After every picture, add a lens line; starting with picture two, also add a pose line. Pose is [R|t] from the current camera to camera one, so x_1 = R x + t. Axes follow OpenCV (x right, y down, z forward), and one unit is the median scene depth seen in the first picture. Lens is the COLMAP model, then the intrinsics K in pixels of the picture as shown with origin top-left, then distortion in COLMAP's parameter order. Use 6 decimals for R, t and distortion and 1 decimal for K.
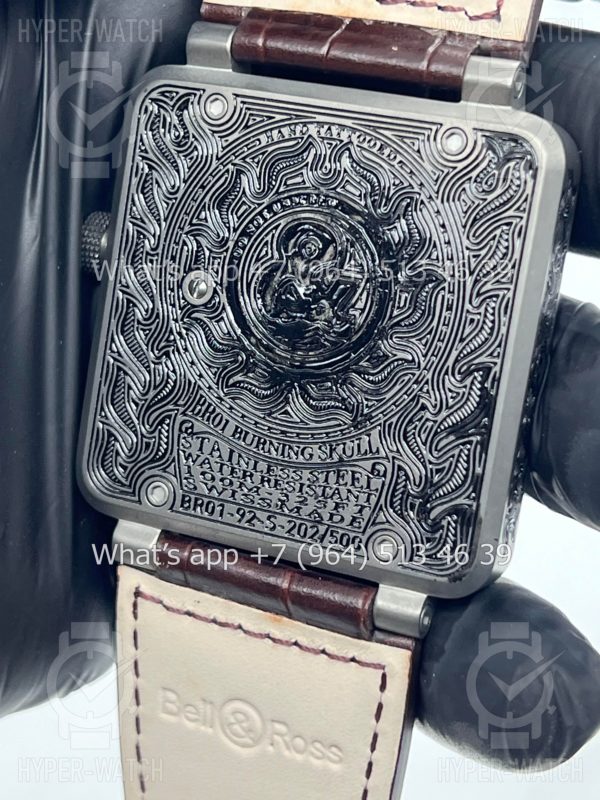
lens RADIAL K [[1890.8, 0, 300.0], [0, 1890.8, 400.0], [0, 0, 1]] dist [0.215200, 0.235481]
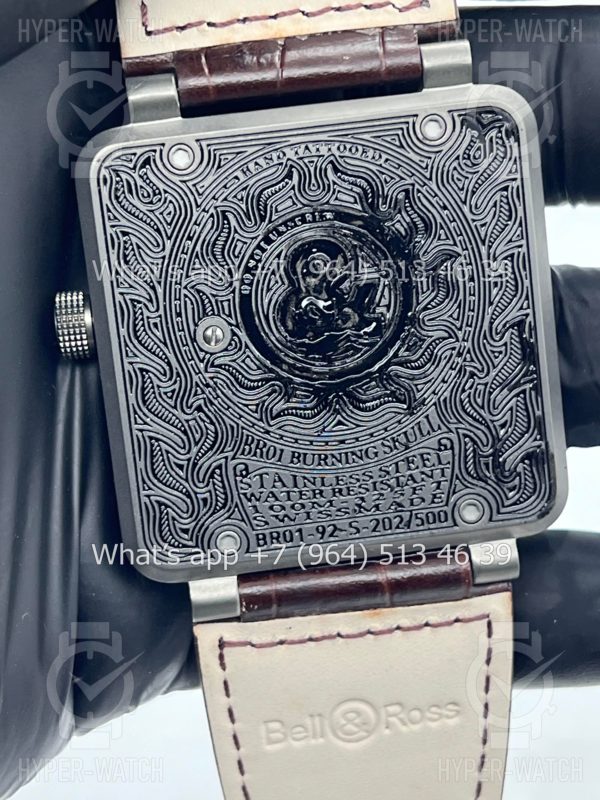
lens RADIAL K [[1890.8, 0, 300.0], [0, 1890.8, 400.0], [0, 0, 1]] dist [0.215200, 0.235481]
pose [[0.827112, -0.327004, 0.457115, -0.491315], [0.297504, 0.944761, 0.137541, -0.153061], [-0.476841, 0.022231, 0.878708, 0.101405]]
